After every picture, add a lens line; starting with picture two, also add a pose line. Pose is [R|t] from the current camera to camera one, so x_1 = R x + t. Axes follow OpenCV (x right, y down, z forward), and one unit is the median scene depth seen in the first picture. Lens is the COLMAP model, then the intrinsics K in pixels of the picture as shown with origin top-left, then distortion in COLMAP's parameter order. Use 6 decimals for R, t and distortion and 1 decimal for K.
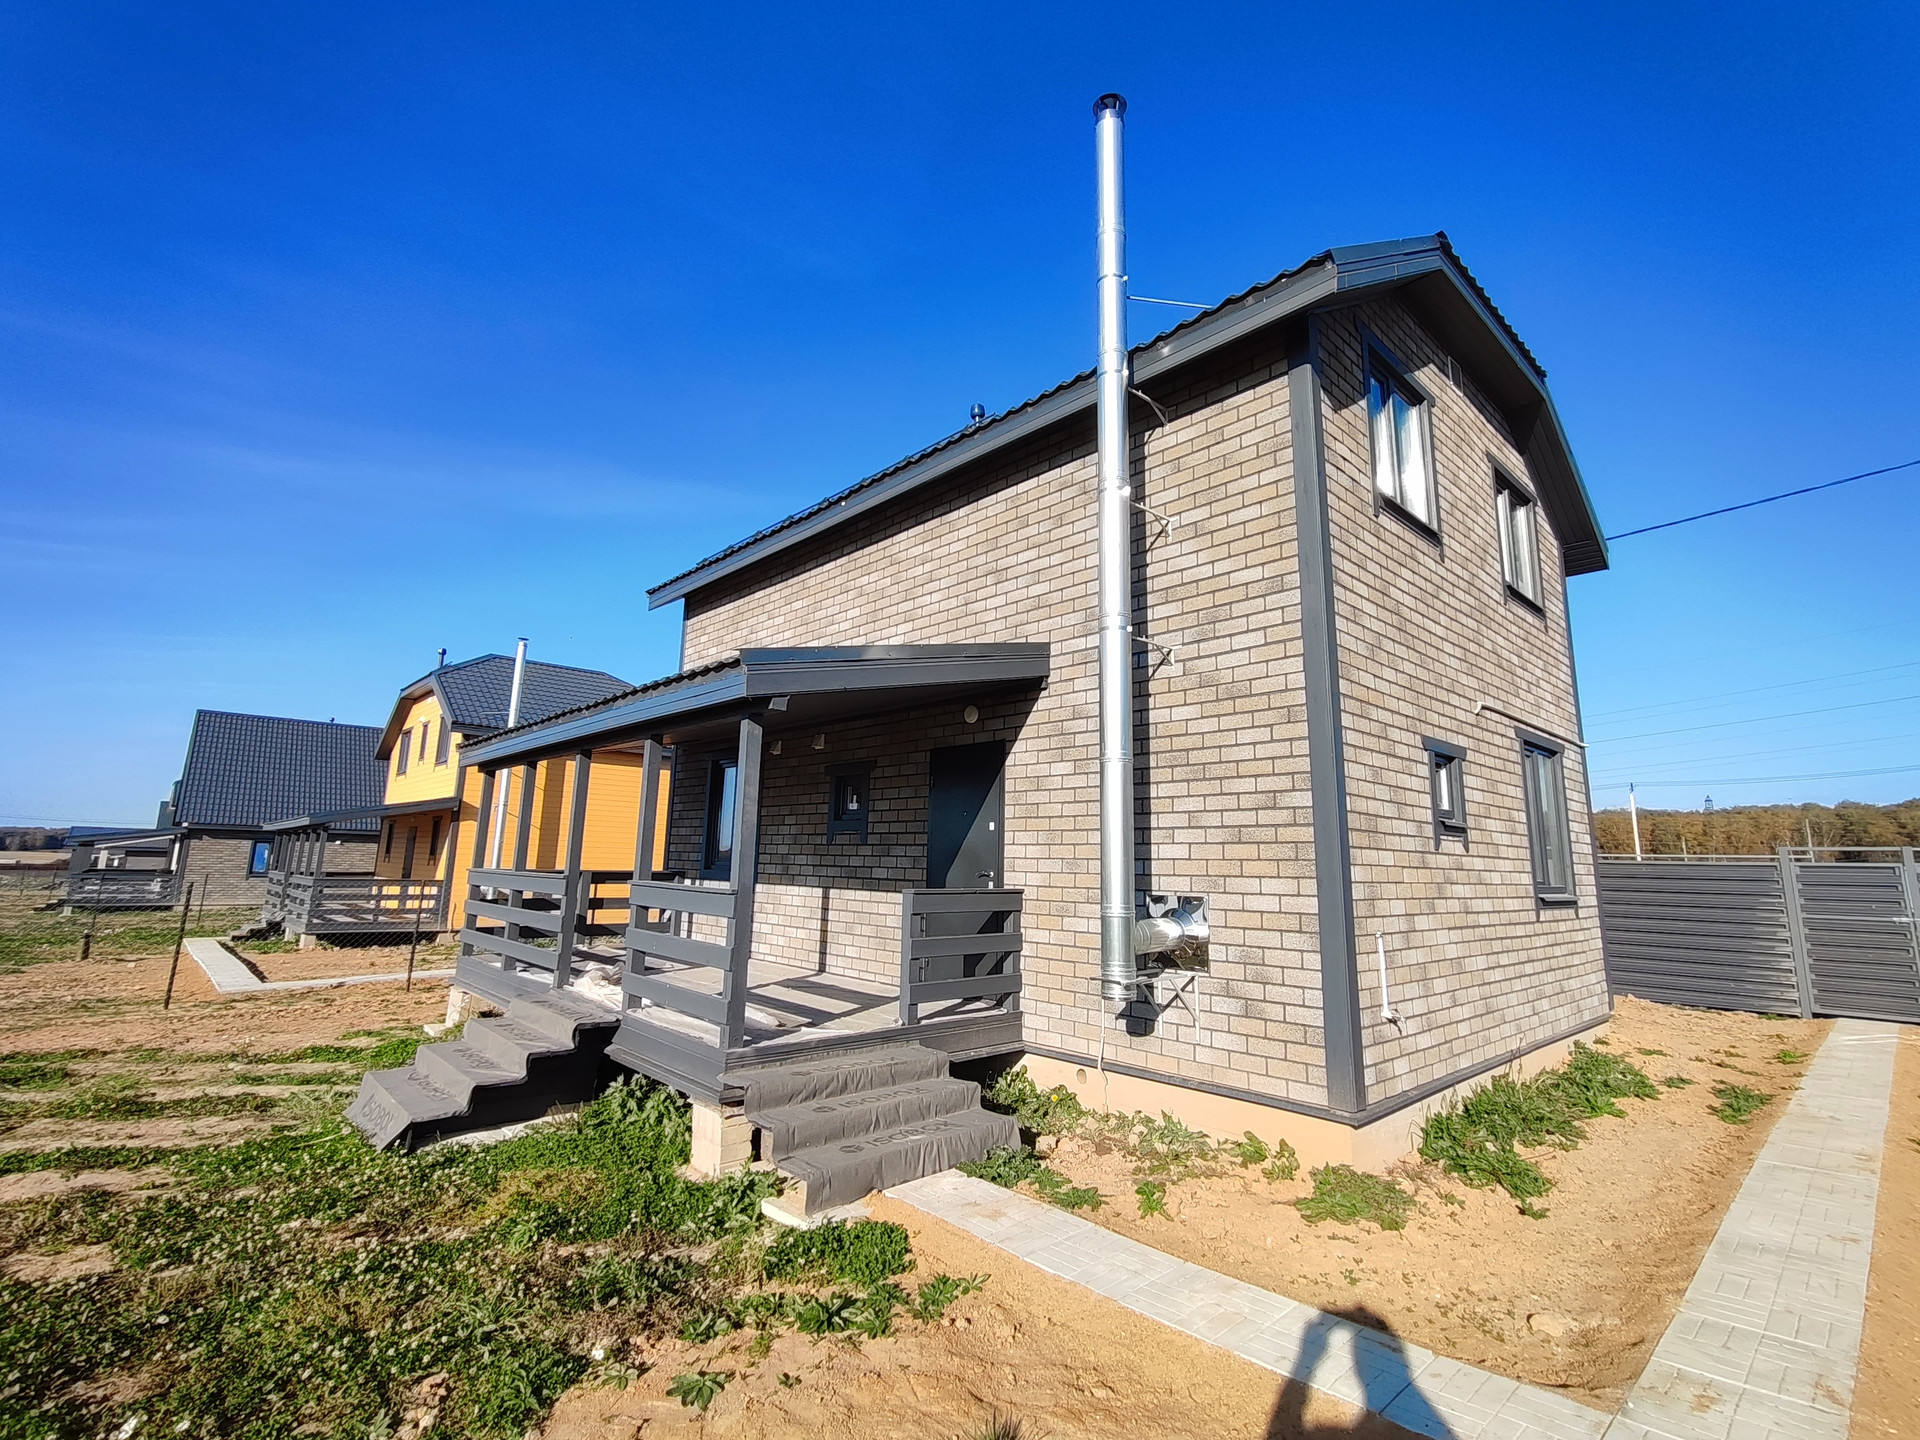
lens RADIAL K [[879.5, 0, 960.9], [0, 879.5, 701.0], [0, 0, 1]] dist [-0.002293, -0.000019]
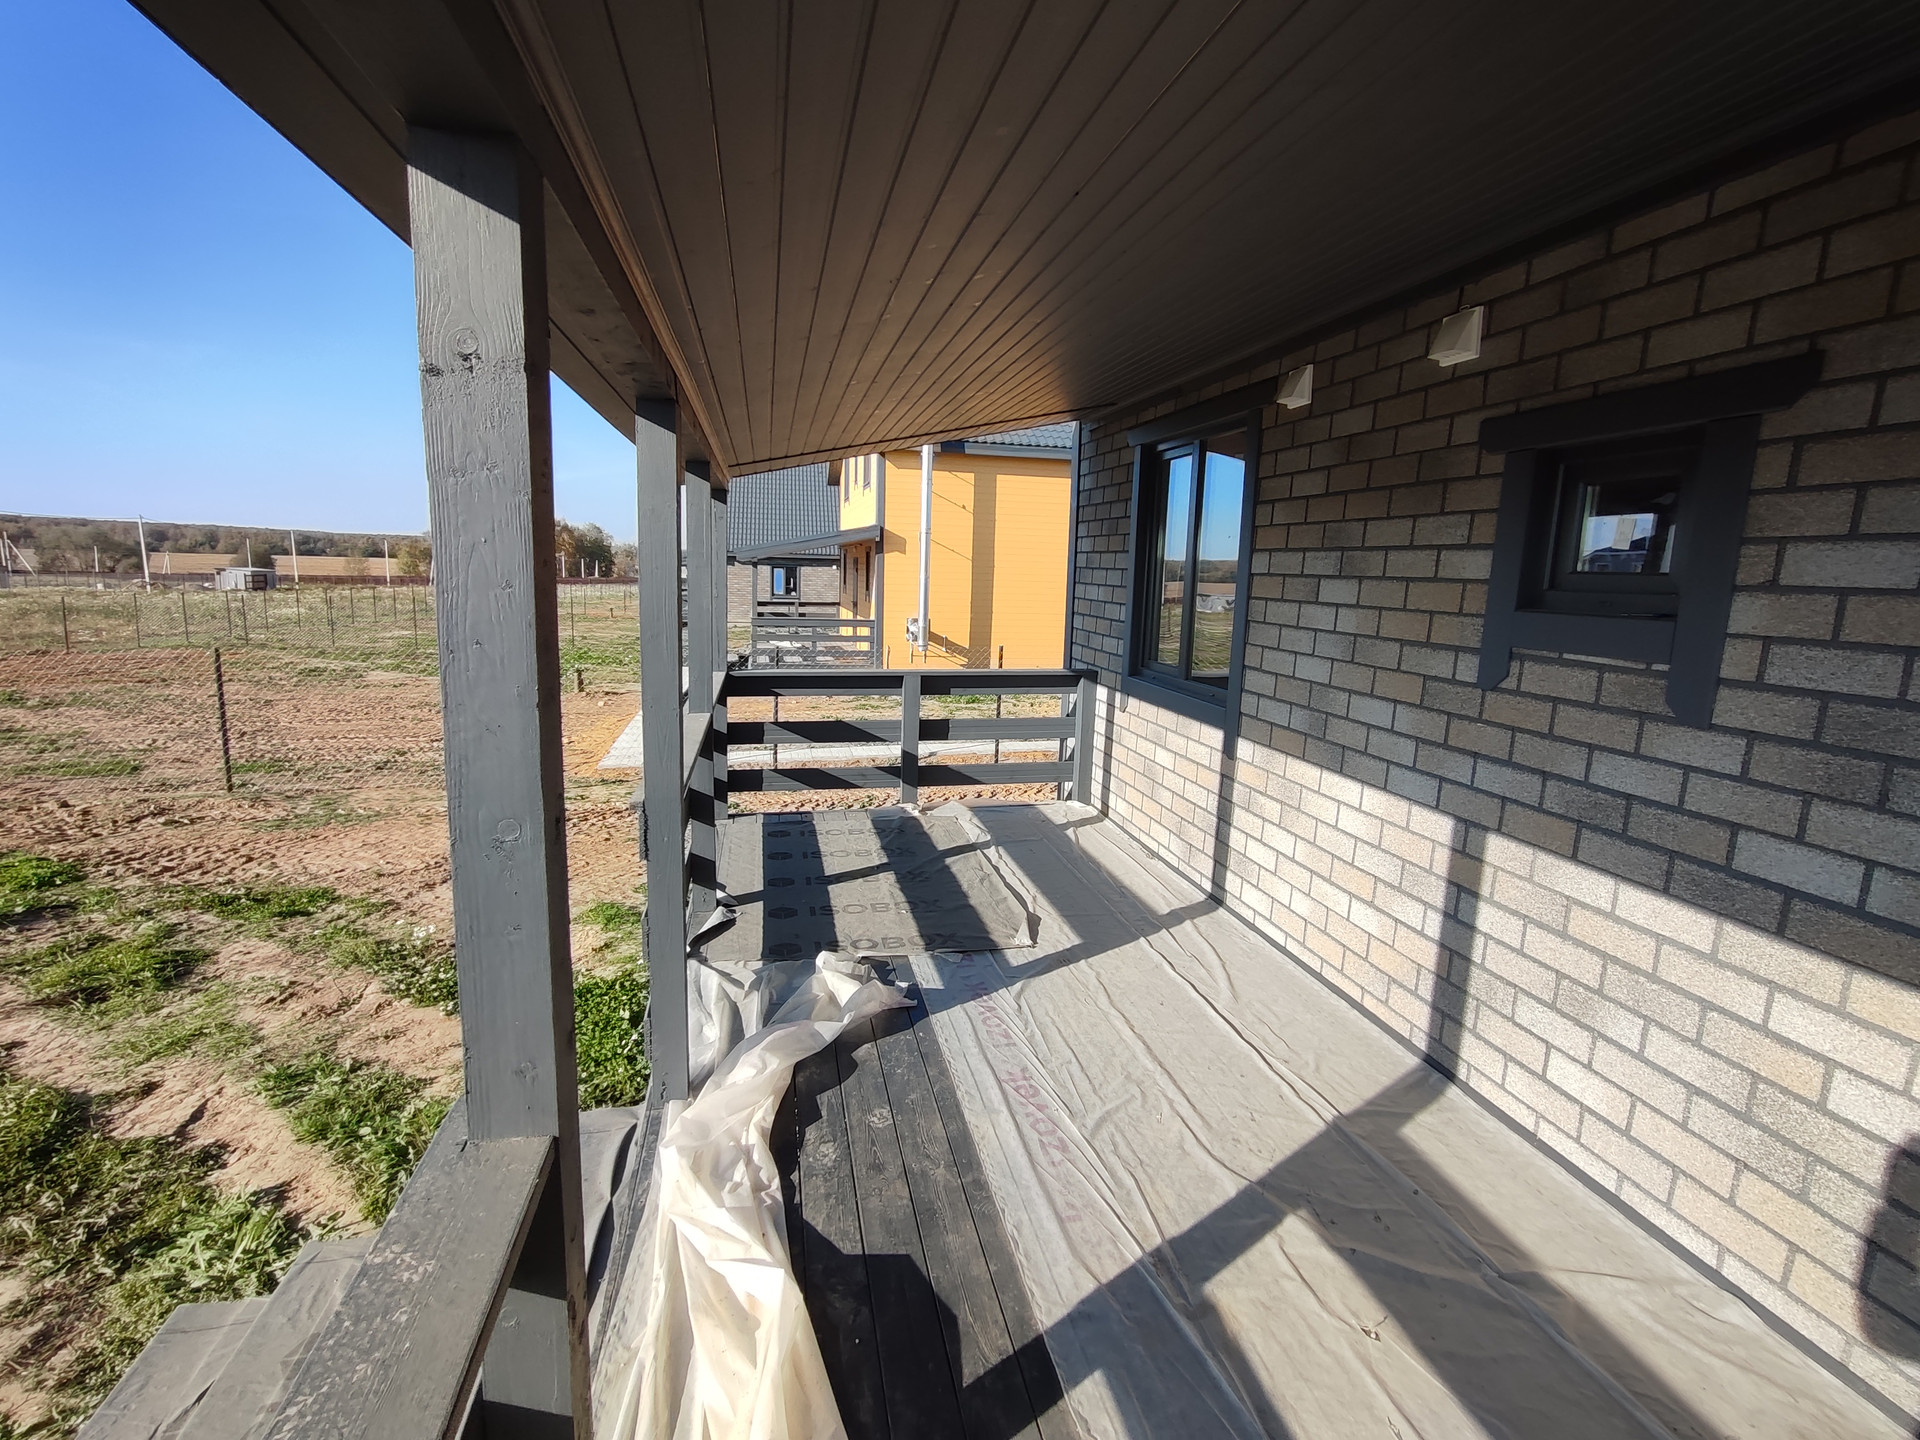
lens RADIAL K [[879.5, 0, 958.8], [0, 879.5, 702.8], [0, 0, 1]] dist [-0.002293, -0.000019]
pose [[0.865114, 0.078288, -0.495427, -0.147285], [0.082478, 0.952094, 0.294474, 0.061096], [0.494747, -0.295616, 0.817213, 0.622191]]
